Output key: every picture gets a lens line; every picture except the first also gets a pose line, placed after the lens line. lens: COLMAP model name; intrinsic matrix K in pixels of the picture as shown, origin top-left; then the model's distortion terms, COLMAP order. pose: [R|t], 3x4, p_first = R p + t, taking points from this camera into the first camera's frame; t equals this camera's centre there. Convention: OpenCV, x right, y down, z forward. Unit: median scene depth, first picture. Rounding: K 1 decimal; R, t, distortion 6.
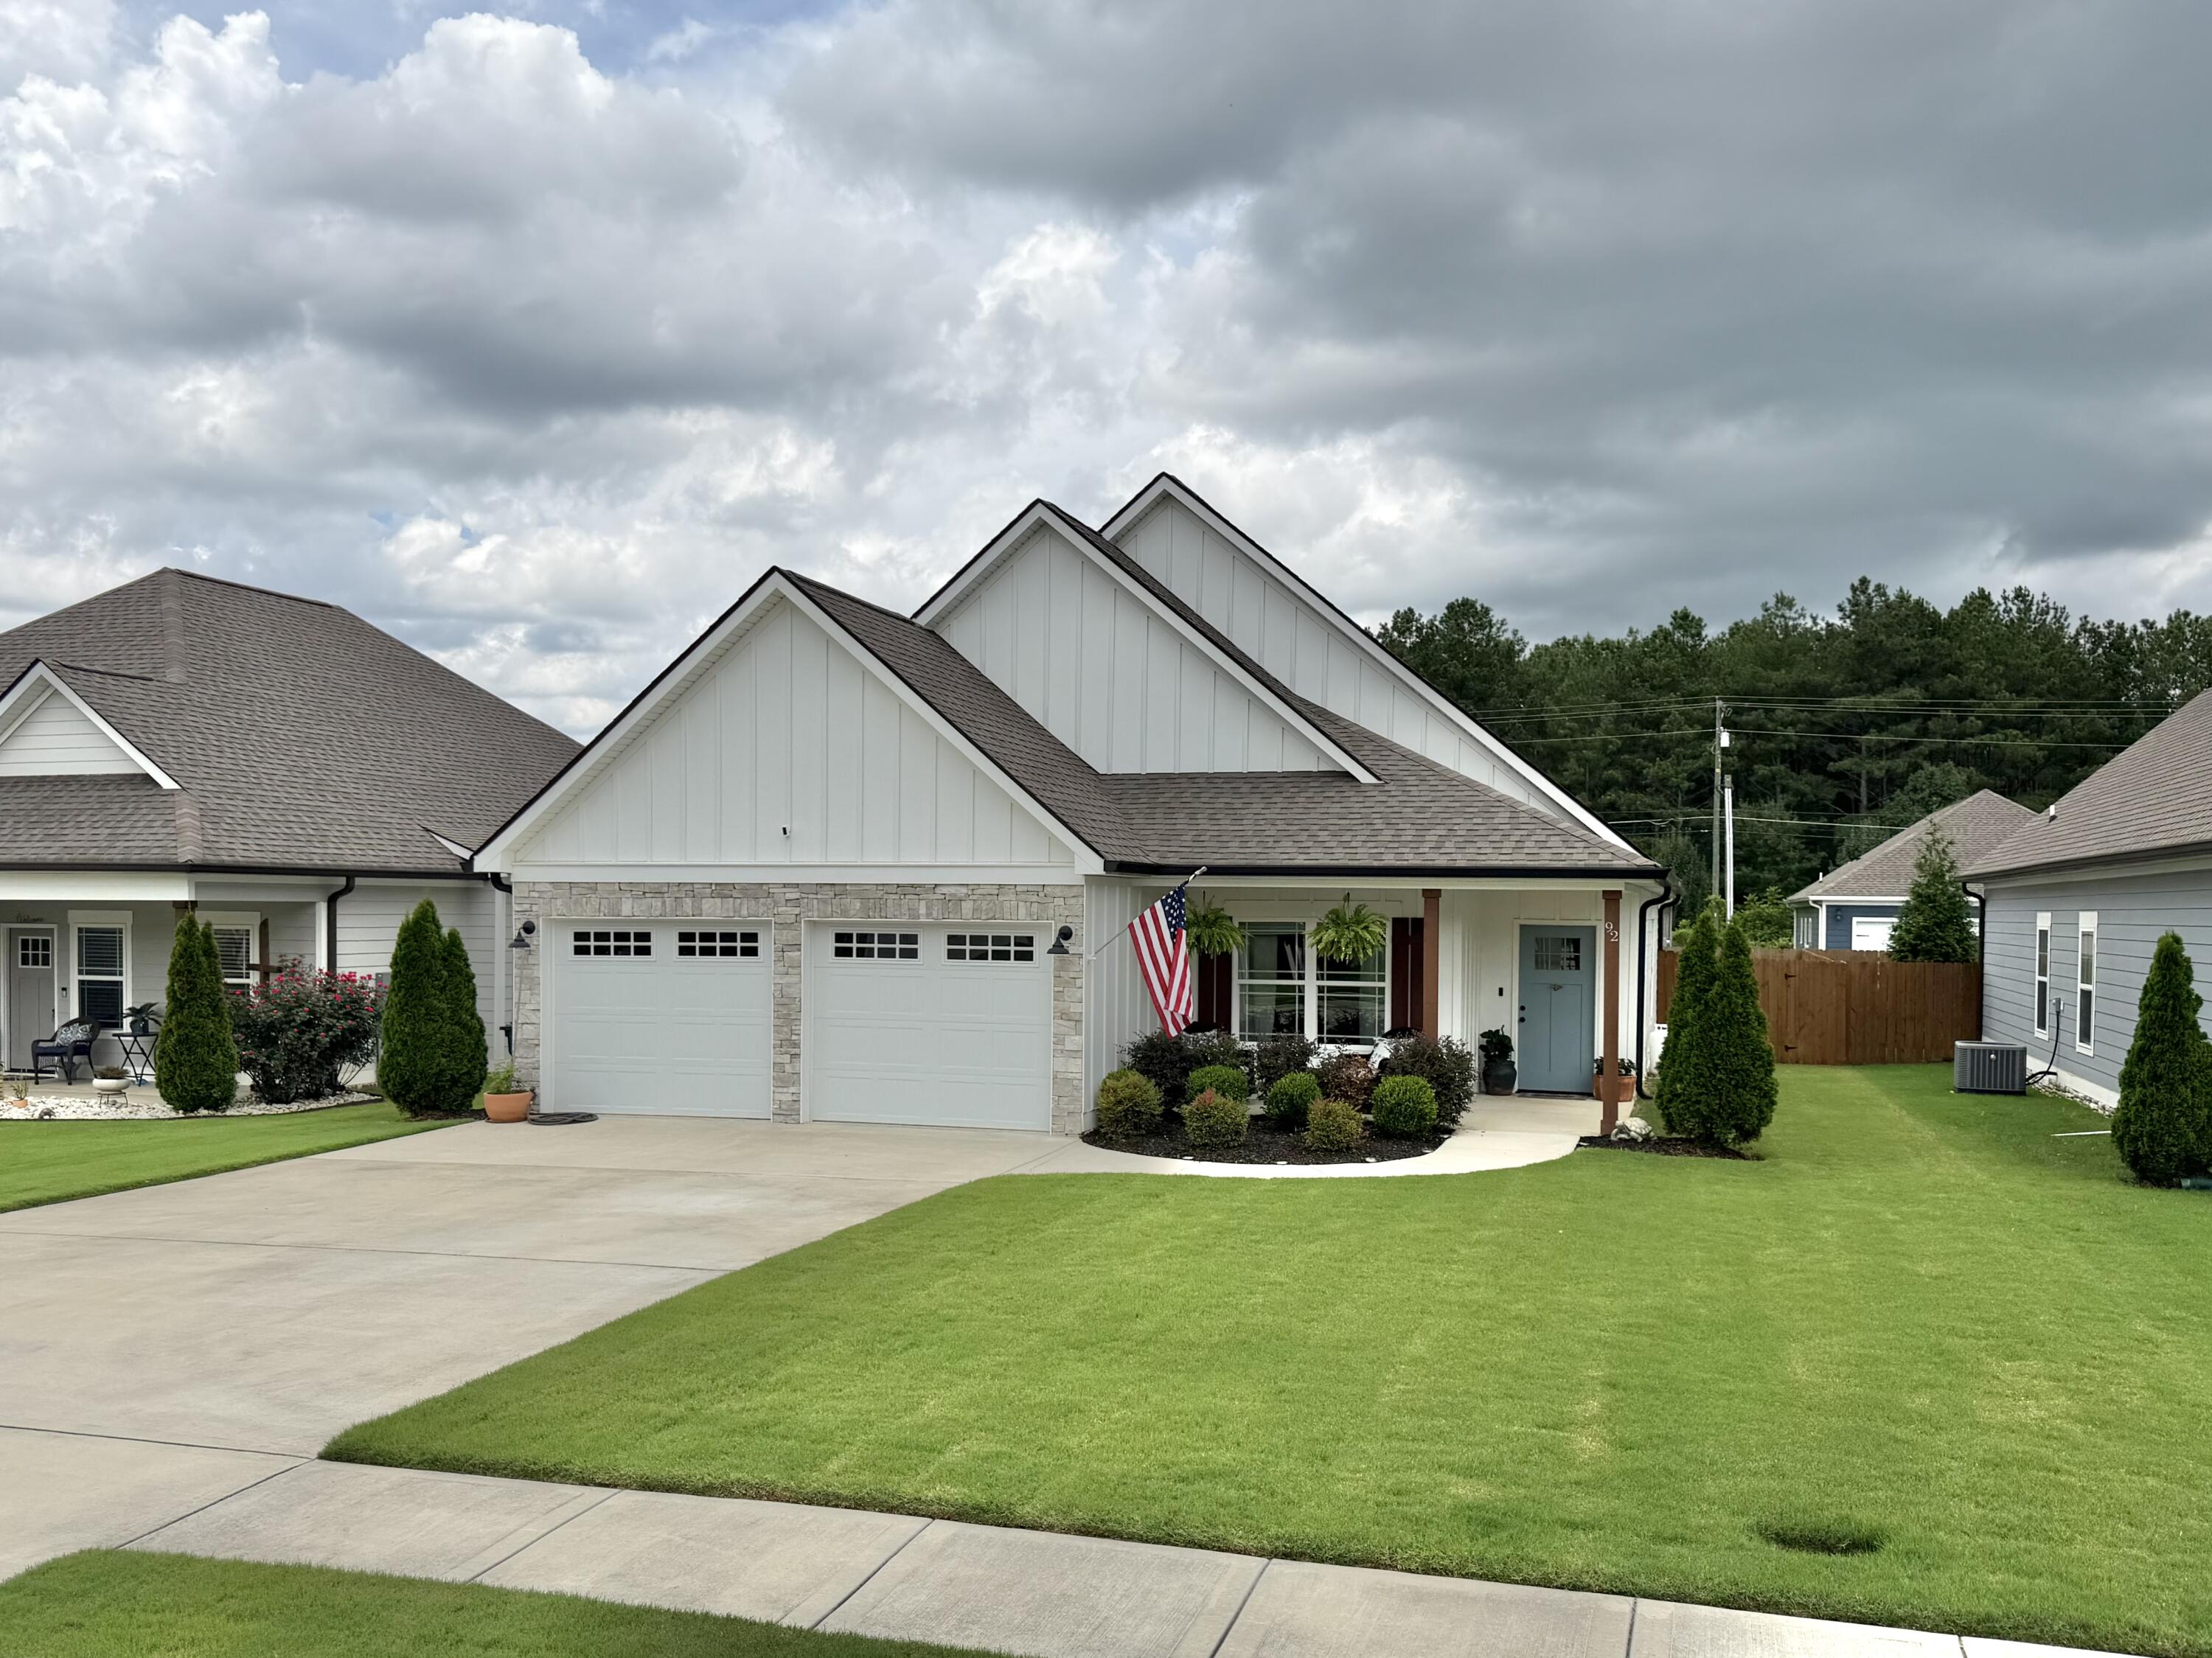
lens RADIAL K [[1925.0, 0, 1069.7], [0, 1925.0, 988.1], [0, 0, 1]] dist [0.056489, -0.077049]
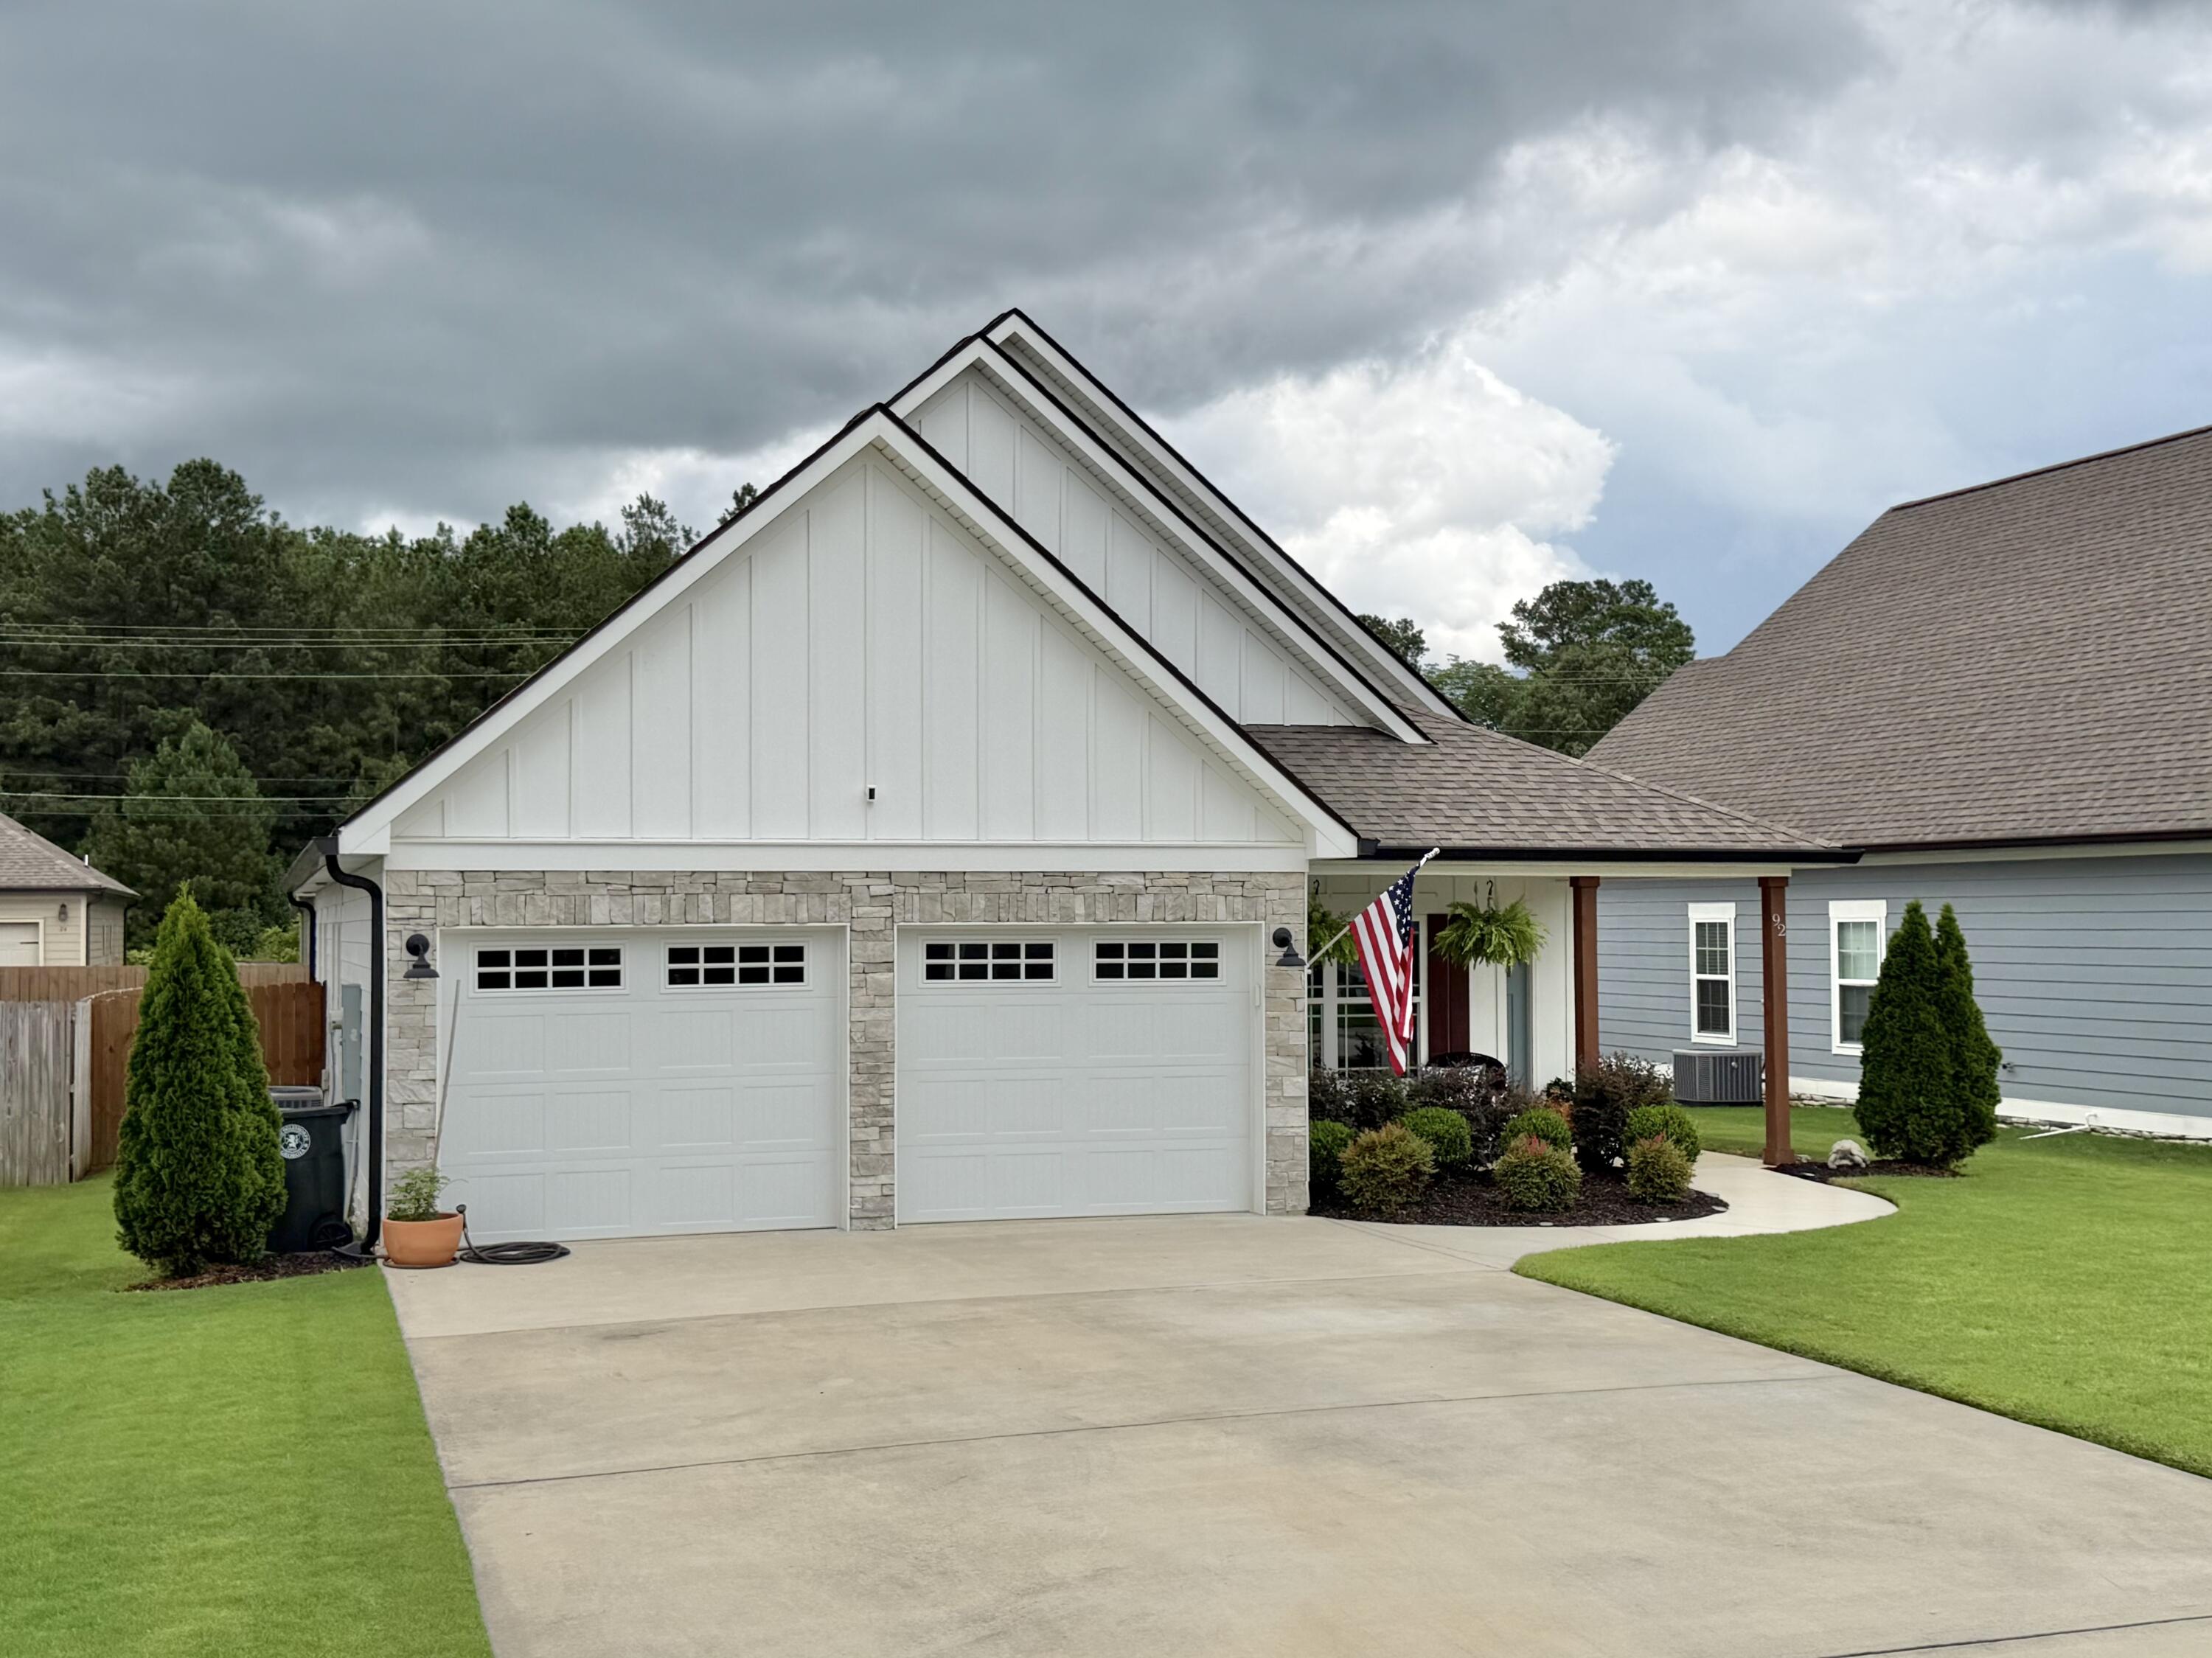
lens RADIAL K [[2765.6, 0, 1108.5], [0, 2765.6, 949.2], [0, 0, 1]] dist [0.045060, 0.000000]
pose [[0.807371, -0.017916, 0.589772, -0.628243], [0.035647, 0.999194, -0.018446, -0.006427], [-0.588966, 0.035917, 0.807359, 0.170055]]
